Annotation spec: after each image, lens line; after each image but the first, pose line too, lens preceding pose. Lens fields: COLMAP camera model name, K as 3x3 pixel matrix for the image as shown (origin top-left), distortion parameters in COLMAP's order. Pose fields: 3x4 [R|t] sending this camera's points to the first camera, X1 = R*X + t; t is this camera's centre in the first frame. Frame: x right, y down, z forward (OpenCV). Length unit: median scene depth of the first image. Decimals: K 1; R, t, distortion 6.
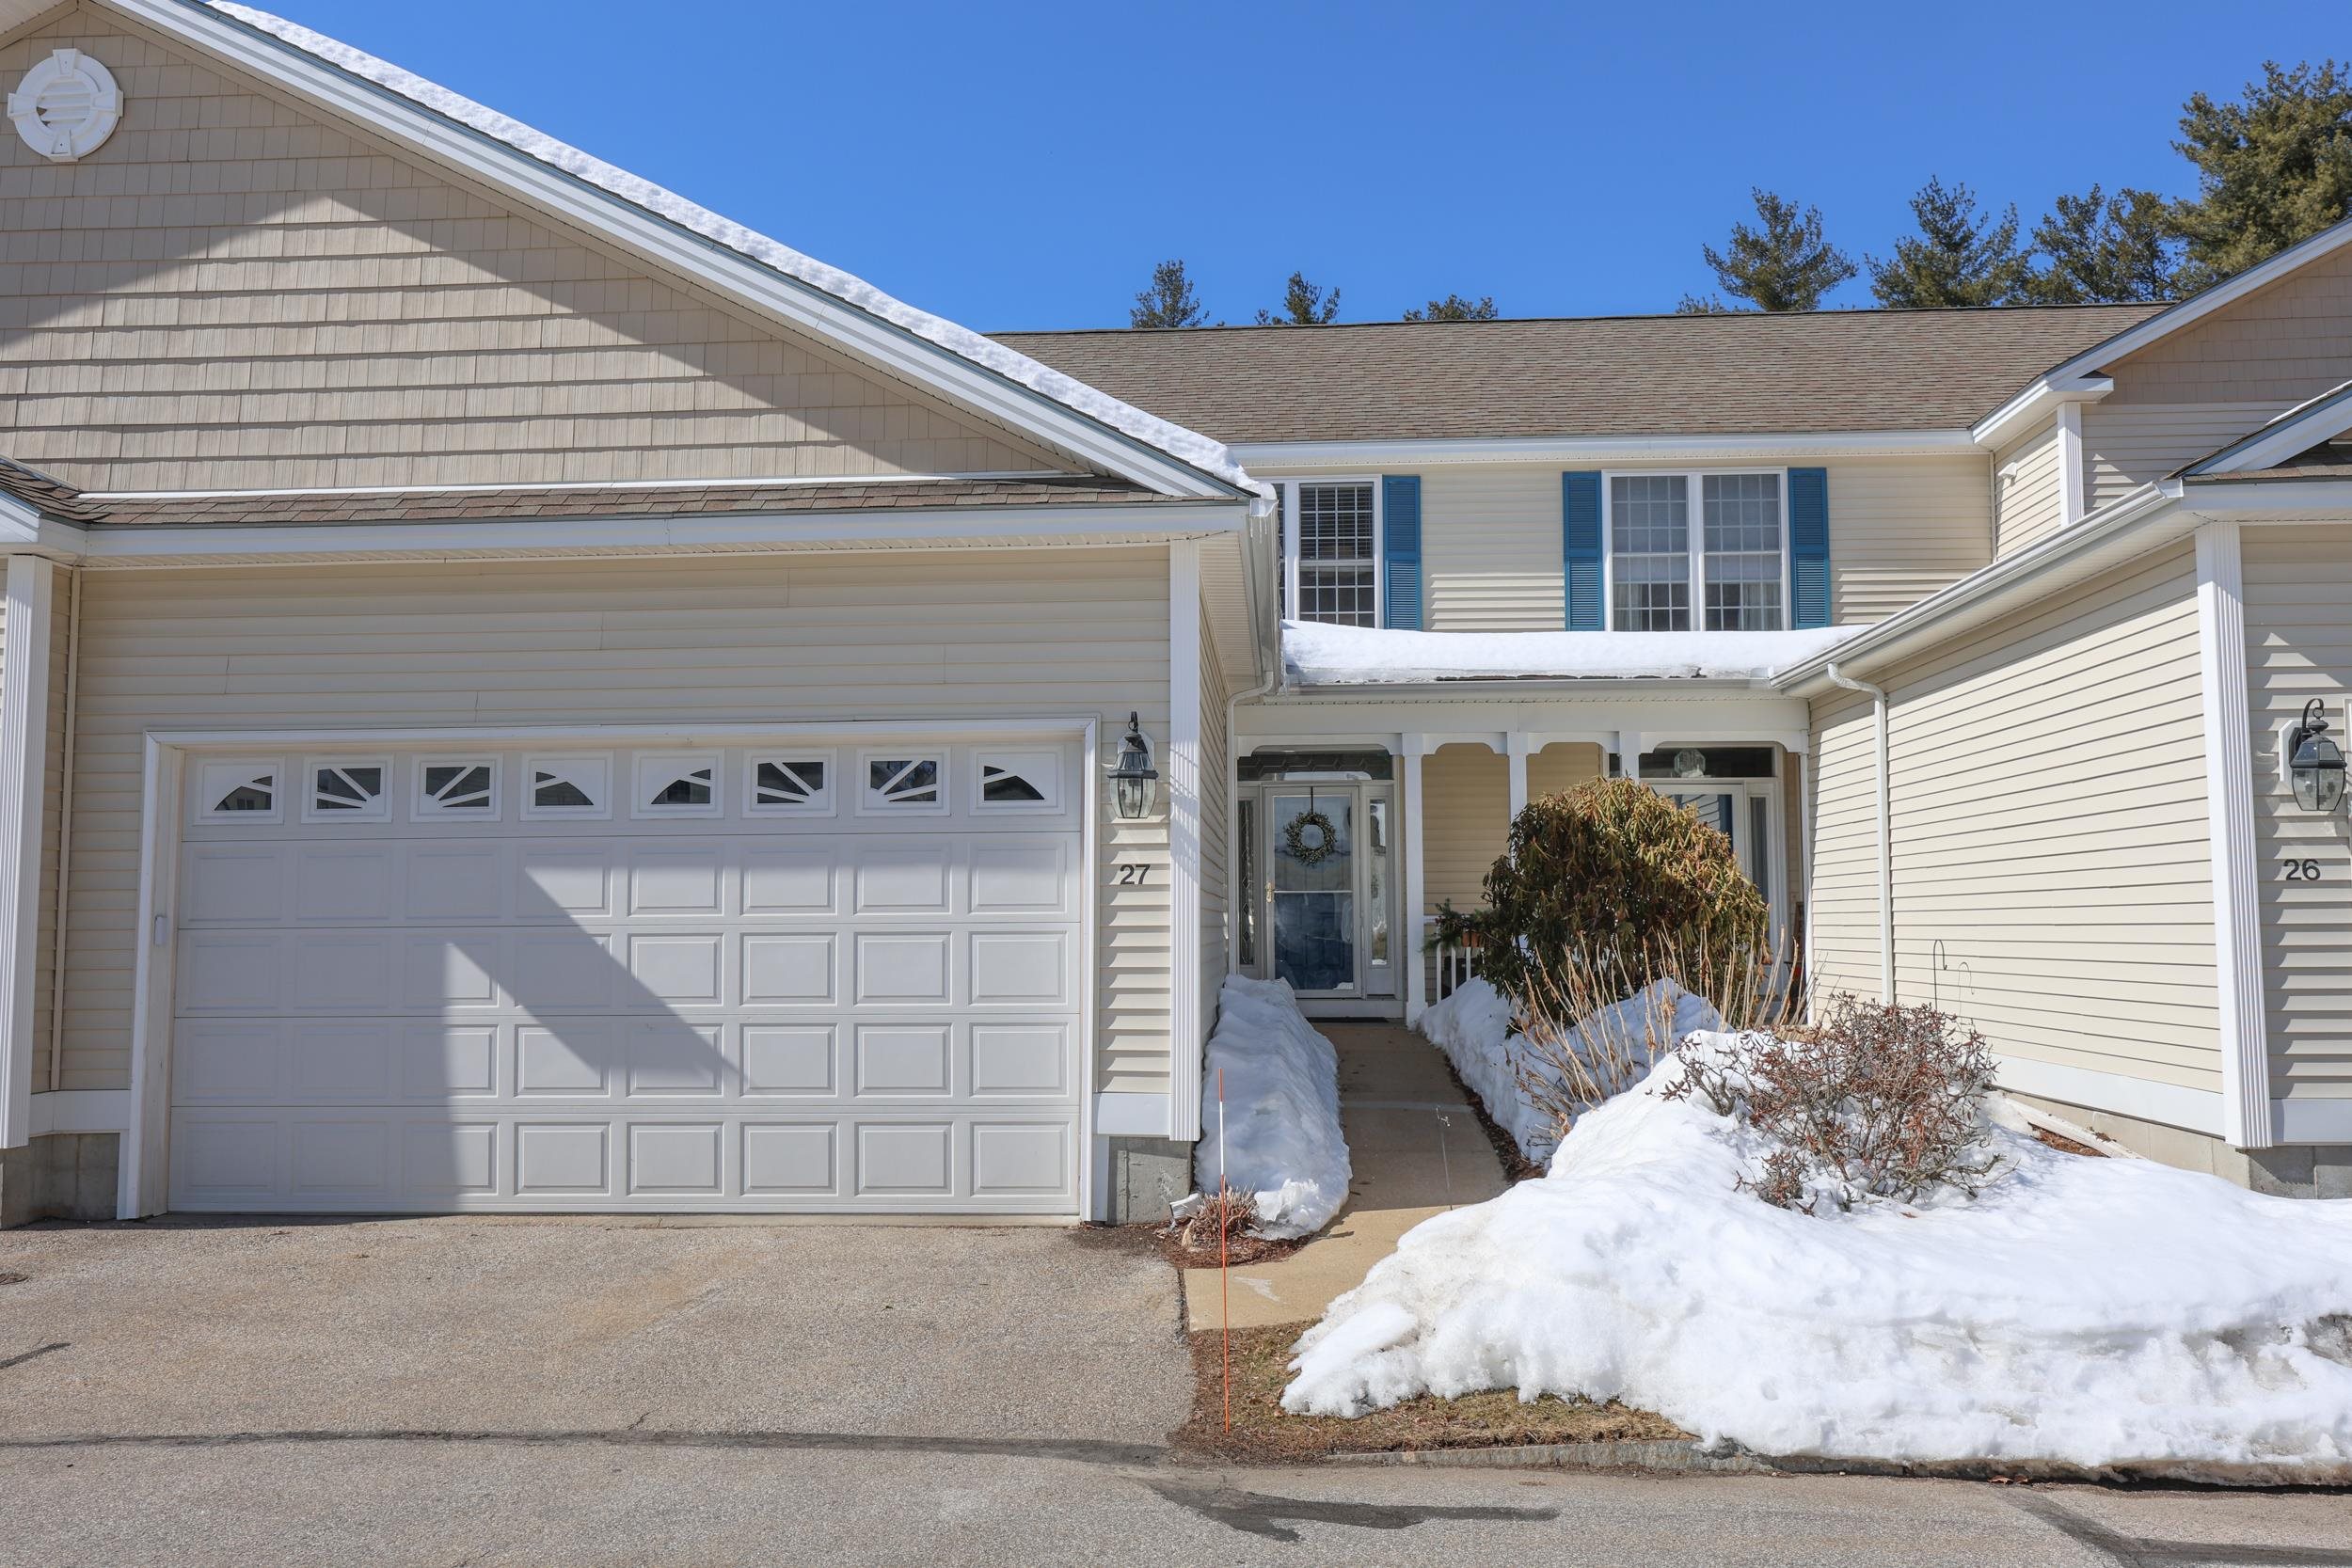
lens RADIAL K [[1763.7, 0, 1184.9], [0, 1763.7, 779.6], [0, 0, 1]] dist [-0.020417, 0.018360]
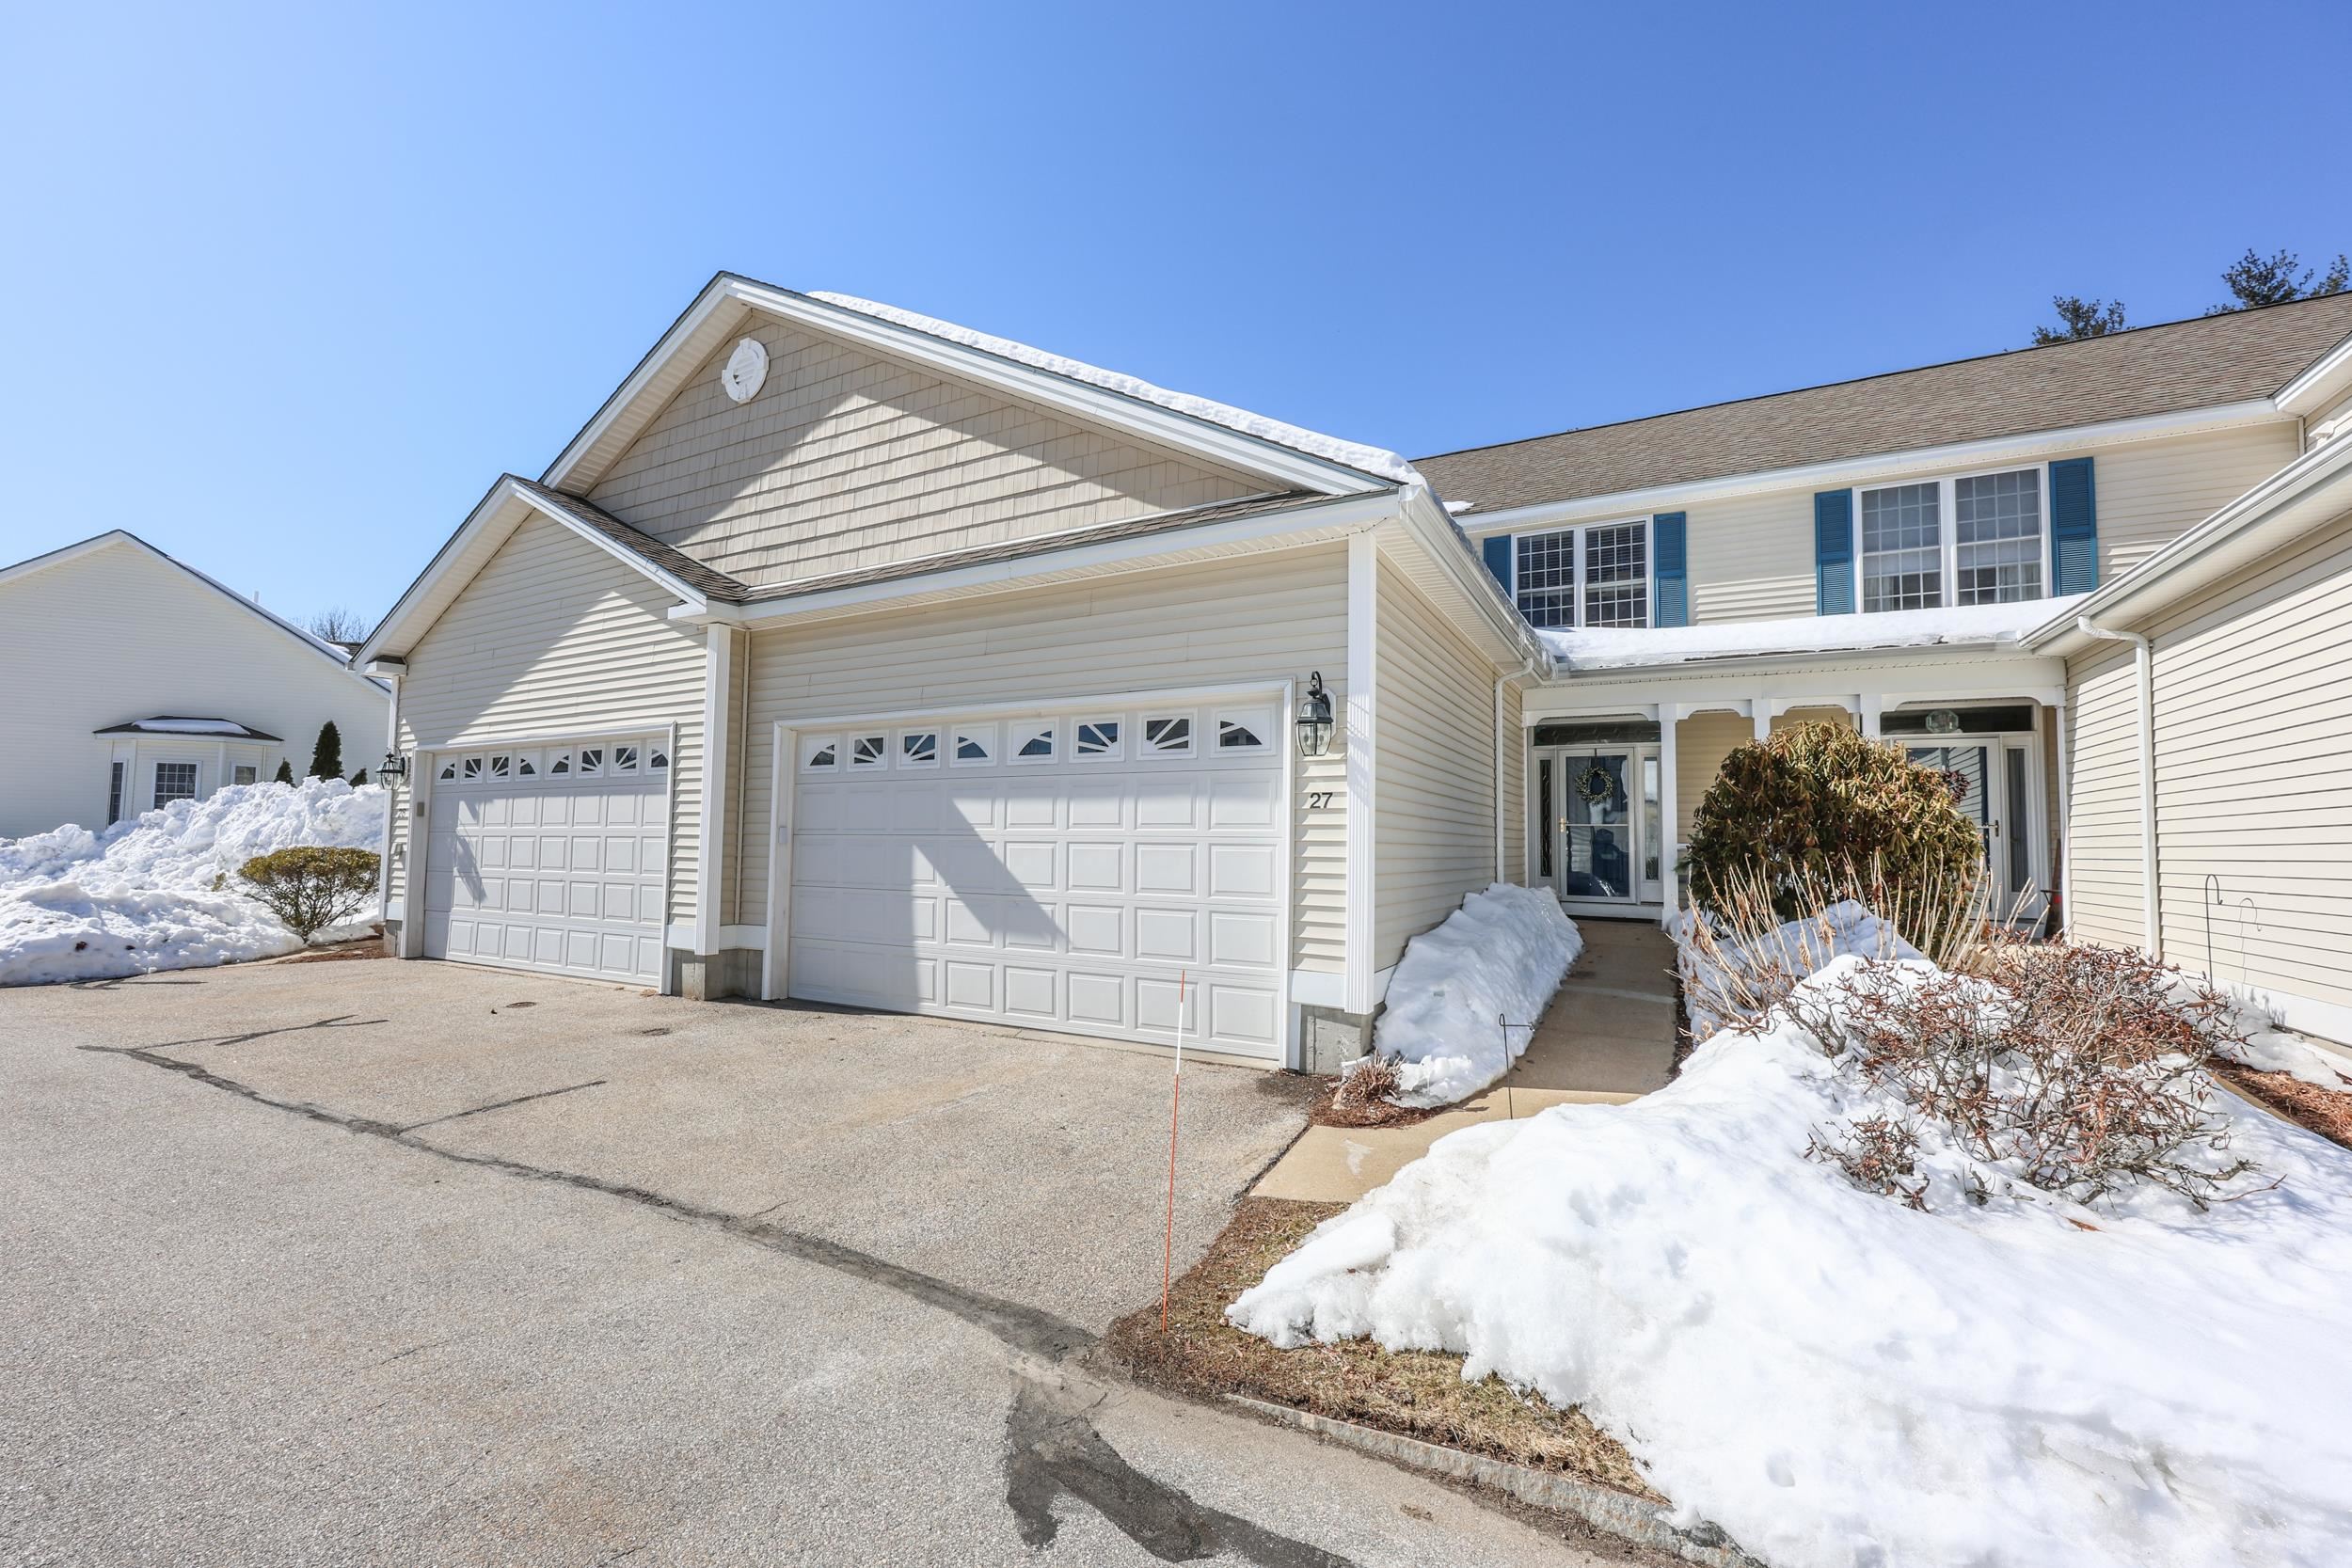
lens RADIAL K [[956.5, 0, 1158.3], [0, 956.5, 788.8], [0, 0, 1]] dist [-0.007702, 0.001297]
pose [[0.896986, -0.007369, -0.441998, 0.166474], [0.015927, 0.999751, 0.015655, 0.031589], [0.441773, -0.021082, 0.896879, 0.320944]]
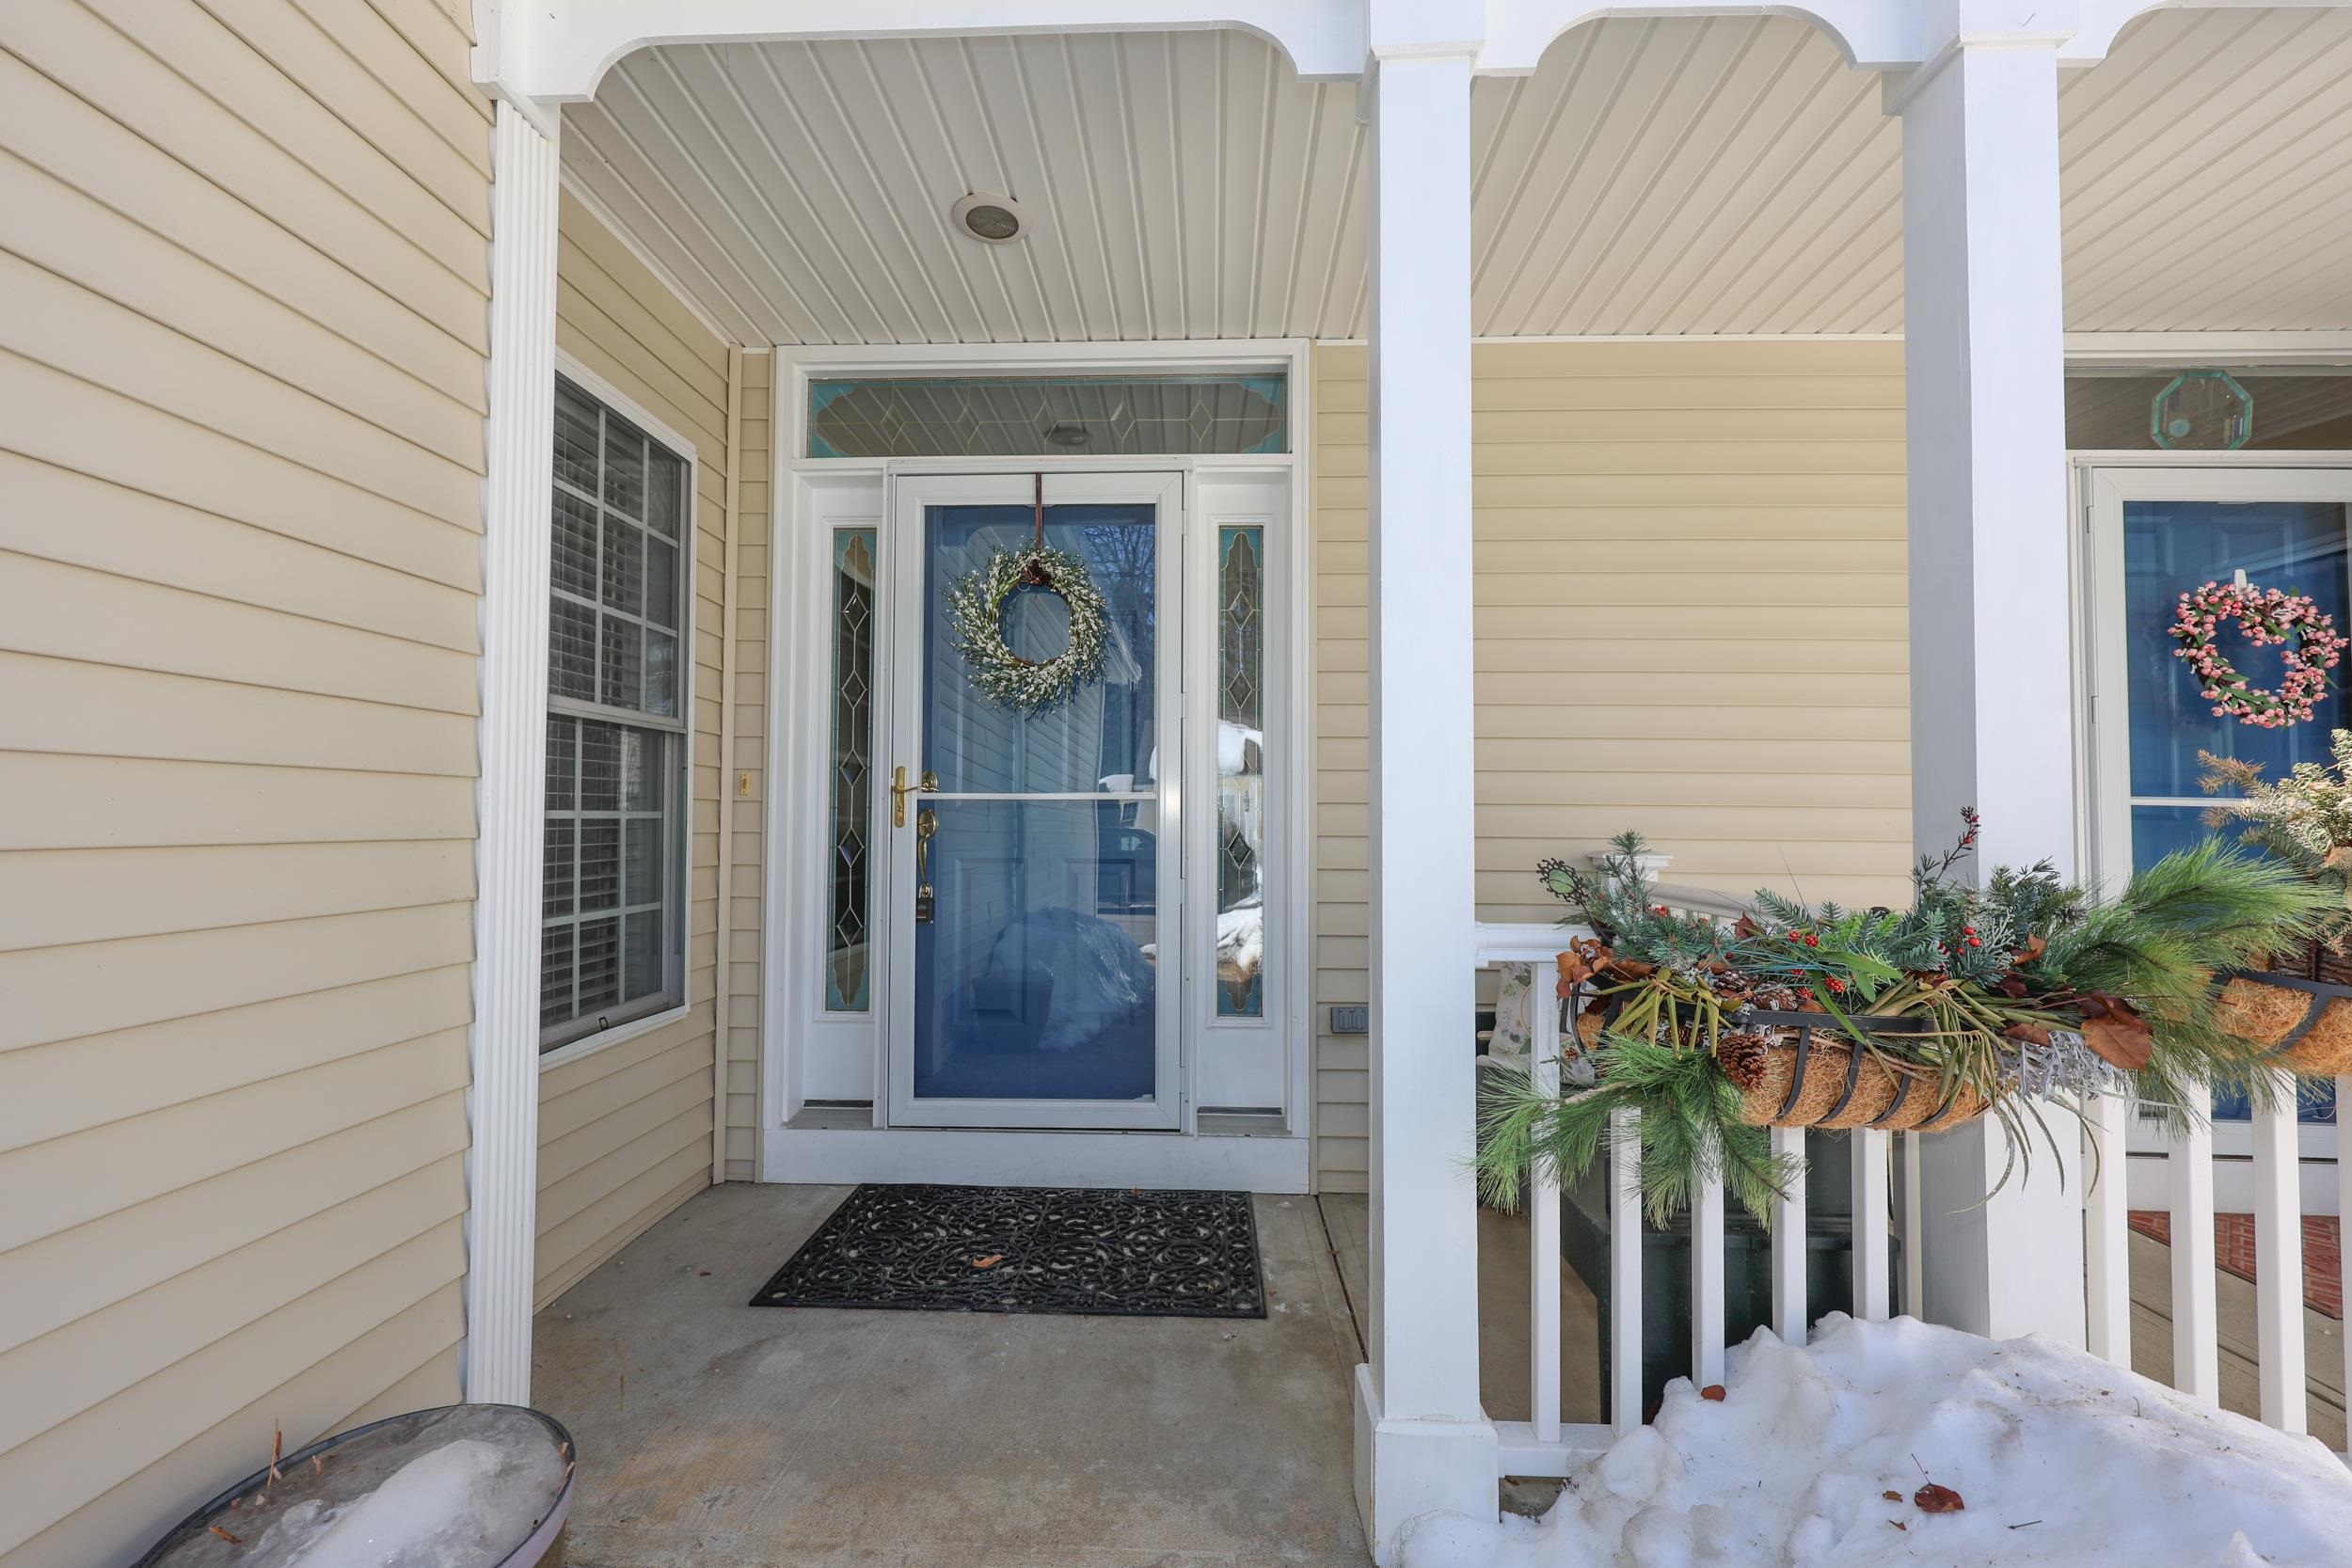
lens RADIAL K [[956.5, 0, 1172.6], [0, 956.5, 792.8], [0, 0, 1]] dist [-0.007702, 0.001297]
pose [[0.999506, 0.011453, 0.029264, 0.161578], [-0.012831, 0.998796, 0.047354, 0.096327], [-0.028686, -0.047706, 0.998449, 1.445643]]
